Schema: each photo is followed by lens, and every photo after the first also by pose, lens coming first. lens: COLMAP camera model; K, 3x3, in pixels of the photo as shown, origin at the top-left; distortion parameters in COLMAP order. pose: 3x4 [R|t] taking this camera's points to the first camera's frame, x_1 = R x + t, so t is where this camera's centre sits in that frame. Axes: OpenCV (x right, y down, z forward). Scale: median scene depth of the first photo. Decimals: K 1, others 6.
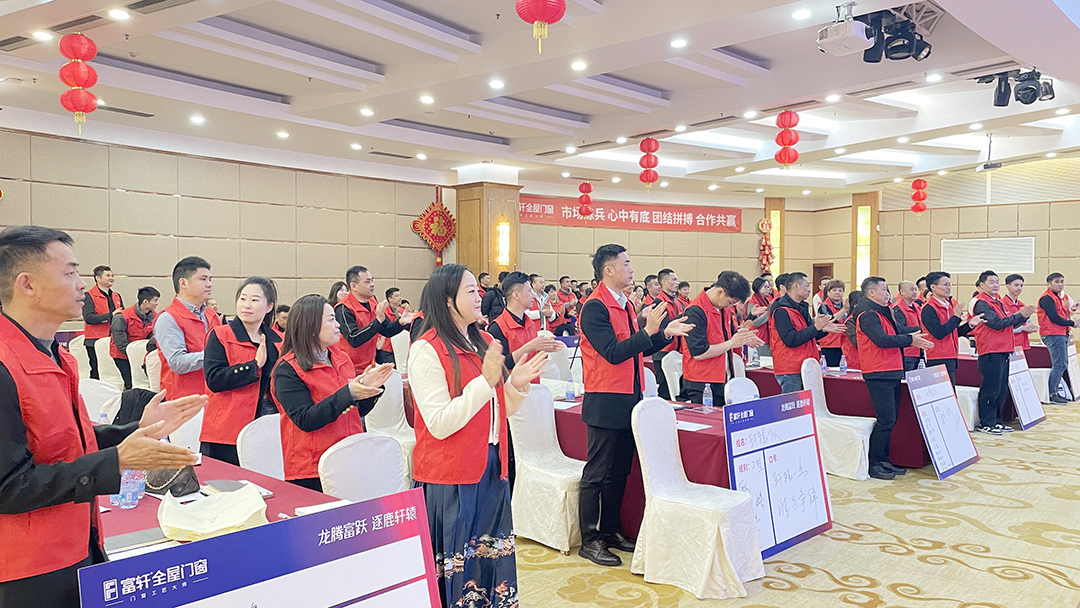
lens RADIAL K [[807.0, 0, 540.0], [0, 807.0, 304.0], [0, 0, 1]] dist [0.076565, -0.004342]
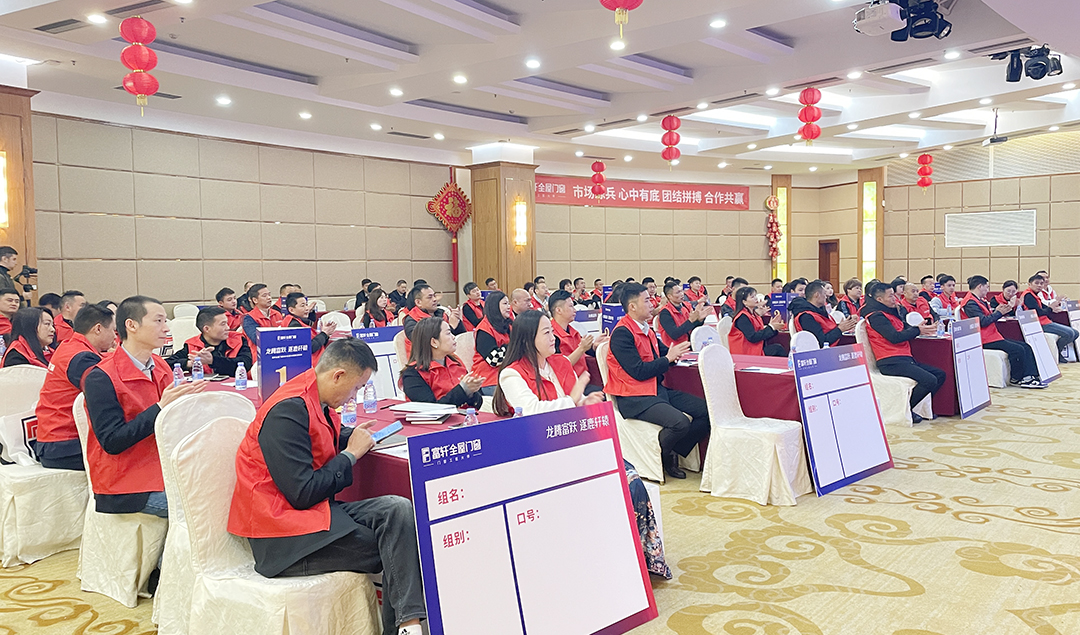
lens RADIAL K [[871.0, 0, 540.1], [0, 871.0, 305.6], [0, 0, 1]] dist [0.083907, 0.010046]
pose [[0.998514, -0.018932, 0.051094, -0.090125], [0.018528, 0.999793, 0.008353, 0.021507], [-0.051242, -0.007394, 0.998659, -0.091775]]
